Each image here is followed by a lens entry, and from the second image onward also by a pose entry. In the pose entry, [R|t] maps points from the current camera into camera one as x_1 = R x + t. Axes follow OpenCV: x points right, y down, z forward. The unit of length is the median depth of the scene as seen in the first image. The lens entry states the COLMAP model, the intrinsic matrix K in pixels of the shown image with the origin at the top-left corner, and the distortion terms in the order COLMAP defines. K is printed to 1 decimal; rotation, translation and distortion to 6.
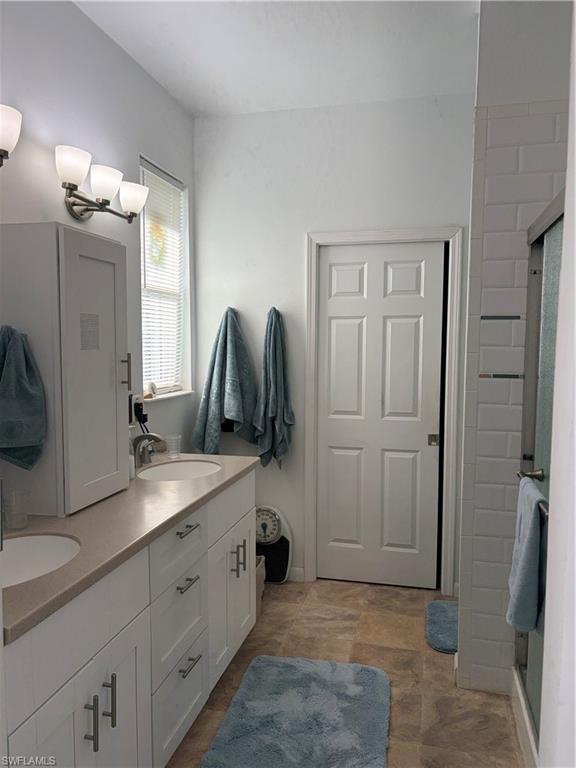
lens RADIAL K [[578.2, 0, 290.1], [0, 578.2, 395.0], [0, 0, 1]] dist [0.061539, -0.076153]
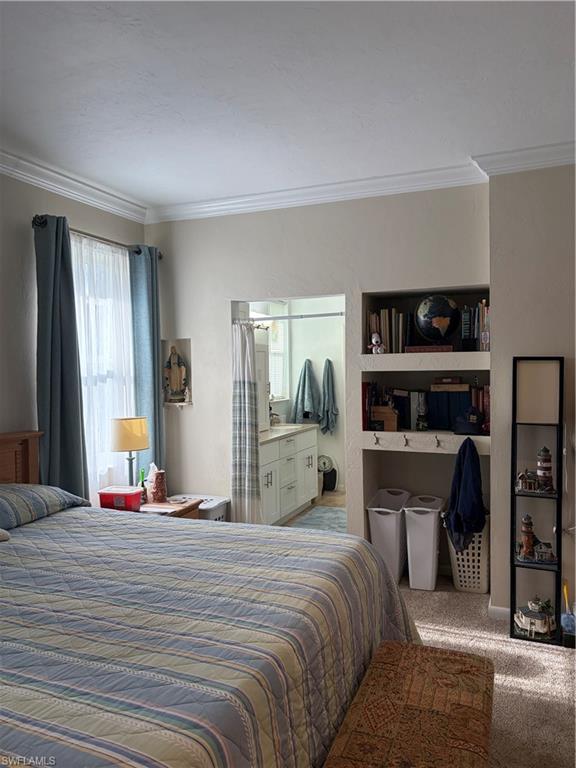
lens RADIAL K [[578.2, 0, 290.1], [0, 578.2, 395.0], [0, 0, 1]] dist [0.061539, -0.076153]
pose [[0.988132, -0.011293, -0.153190, 0.161398], [0.005352, 0.999220, -0.039137, 0.064625], [0.153512, 0.037852, 0.987421, -1.120294]]
